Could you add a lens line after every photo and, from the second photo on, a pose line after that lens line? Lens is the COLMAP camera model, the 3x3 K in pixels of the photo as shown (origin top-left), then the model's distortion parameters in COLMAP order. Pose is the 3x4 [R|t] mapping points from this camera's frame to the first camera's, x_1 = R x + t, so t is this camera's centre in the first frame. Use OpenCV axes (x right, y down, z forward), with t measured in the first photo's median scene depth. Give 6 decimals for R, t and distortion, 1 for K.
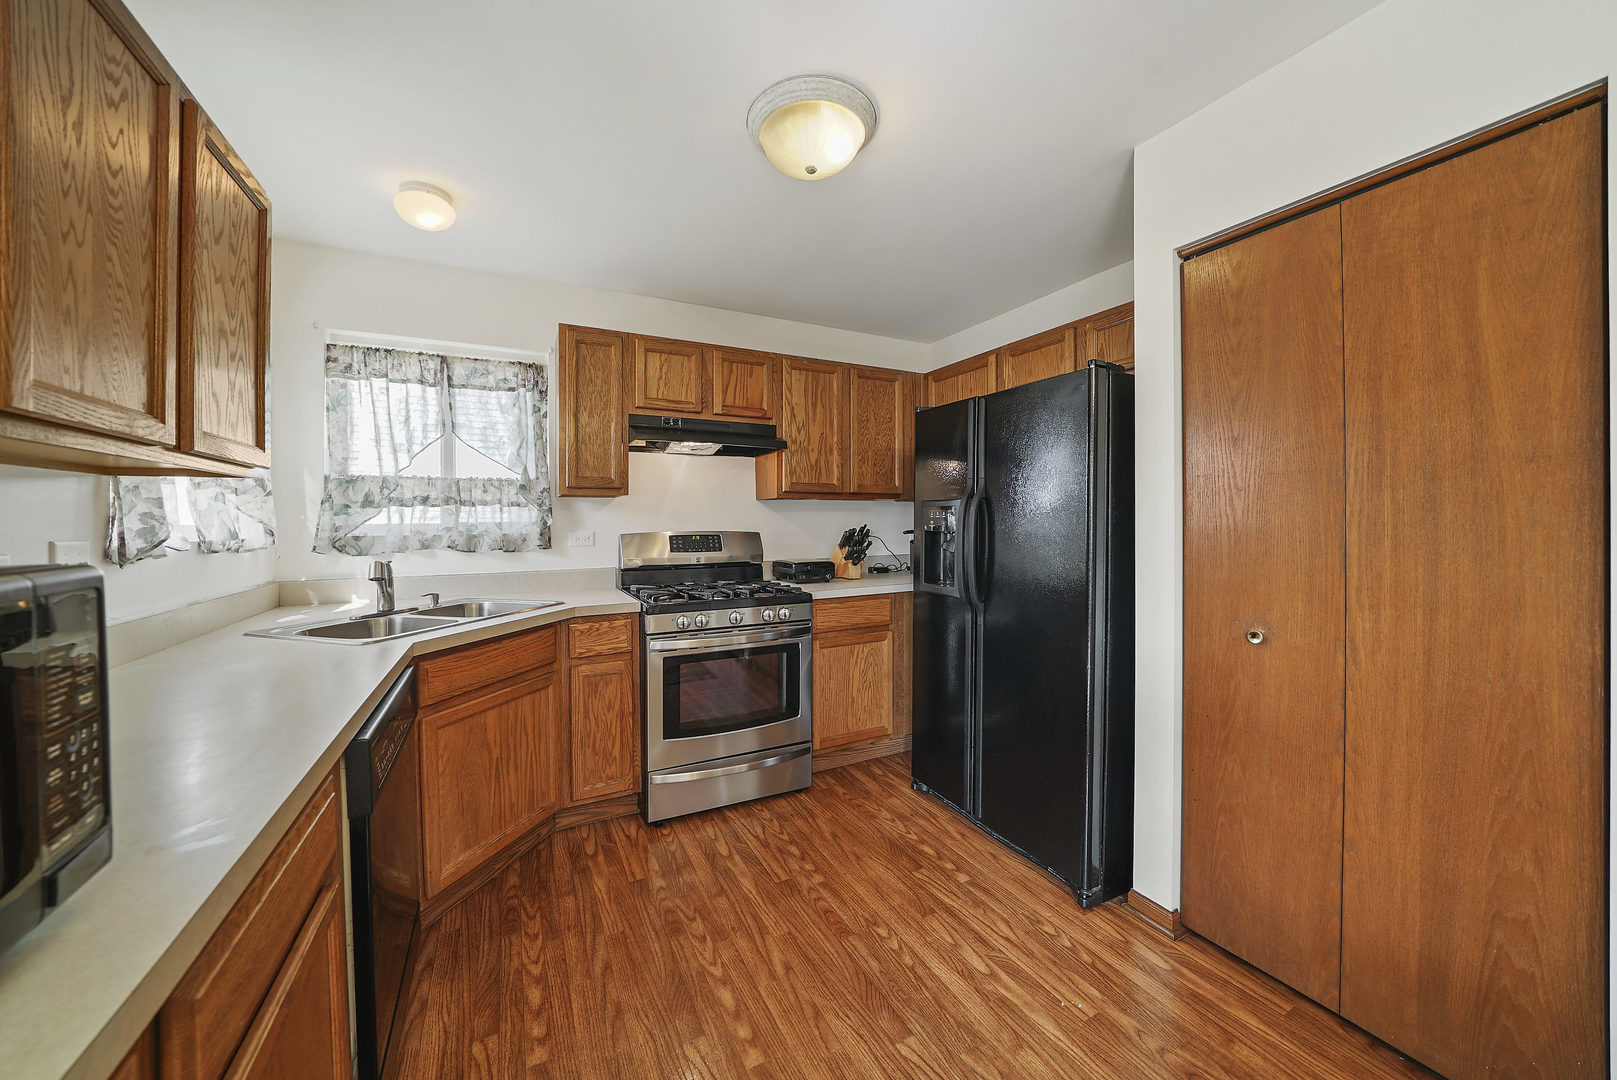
lens RADIAL K [[564.2, 0, 790.0], [0, 564.2, 522.2], [0, 0, 1]] dist [-0.015767, 0.002628]
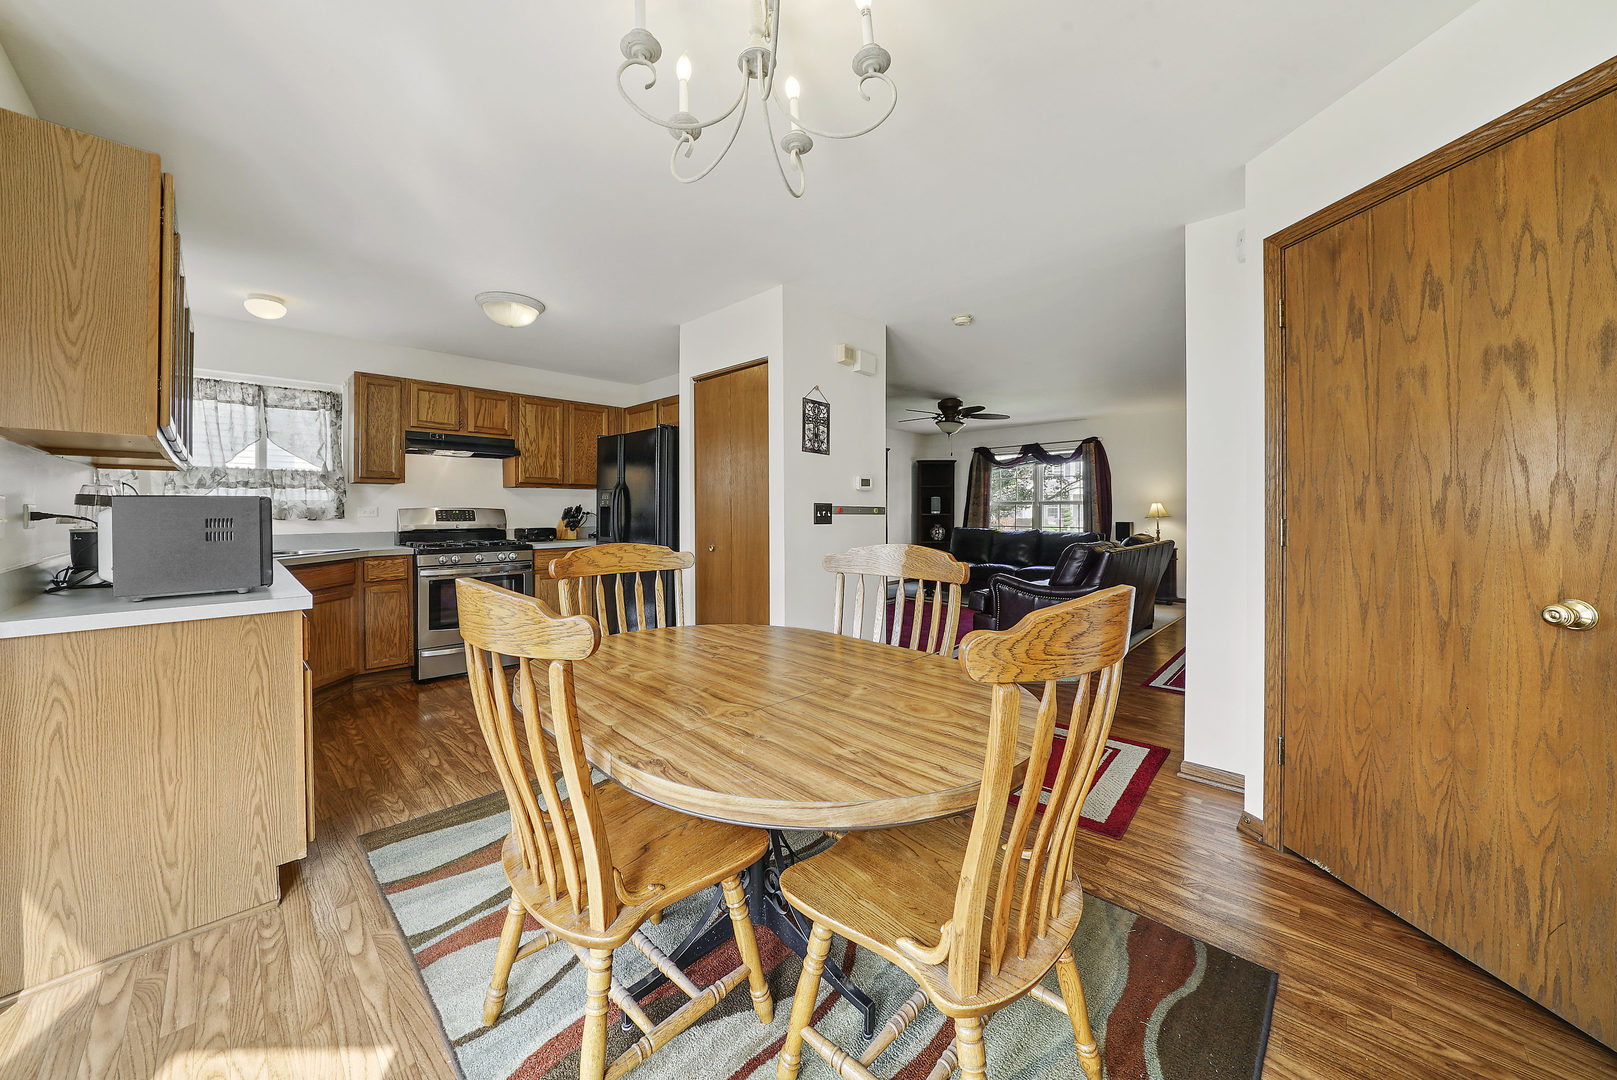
lens RADIAL K [[564.2, 0, 779.4], [0, 564.2, 512.3], [0, 0, 1]] dist [-0.015767, 0.002628]
pose [[0.949905, 0.002522, 0.312529, 0.210047], [-0.001800, 0.999995, -0.002598, 0.034902], [-0.312534, 0.001905, 0.949905, -0.788025]]
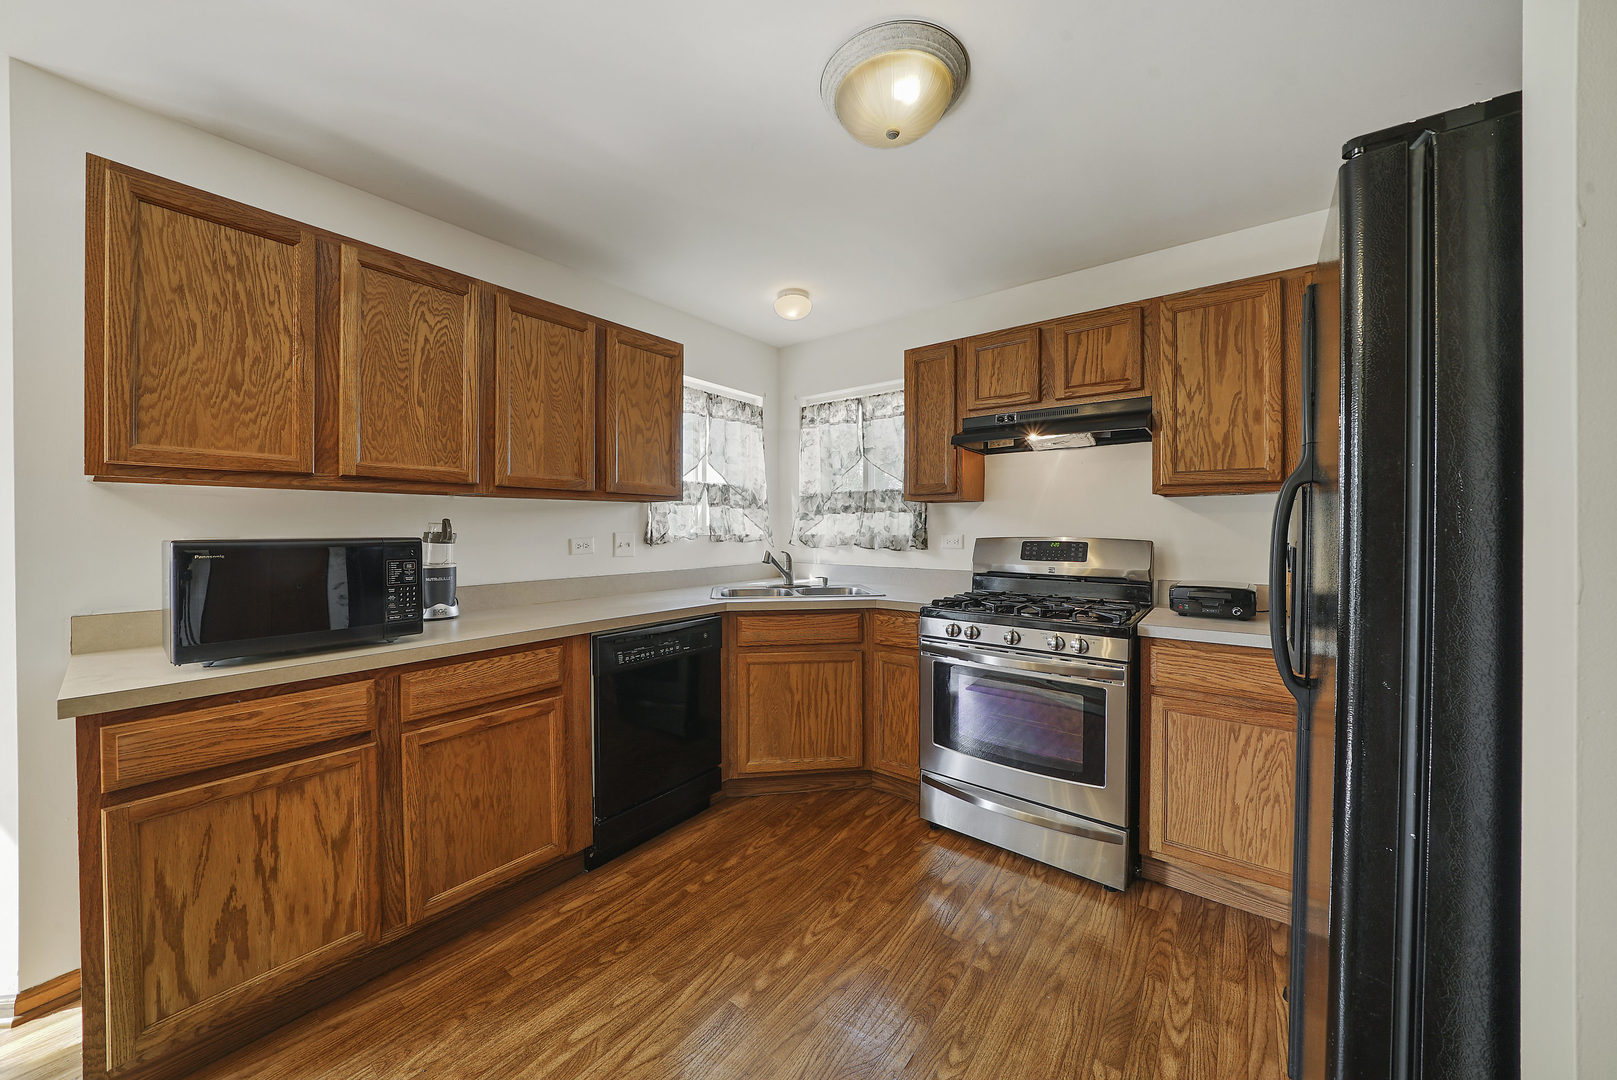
lens RADIAL K [[564.2, 0, 805.4], [0, 564.2, 528.7], [0, 0, 1]] dist [-0.015767, 0.002628]
pose [[0.436626, 0.008865, -0.899600, 0.502334], [-0.005001, 0.999960, 0.007427, -0.001412], [0.899629, 0.001256, 0.436653, 0.309502]]
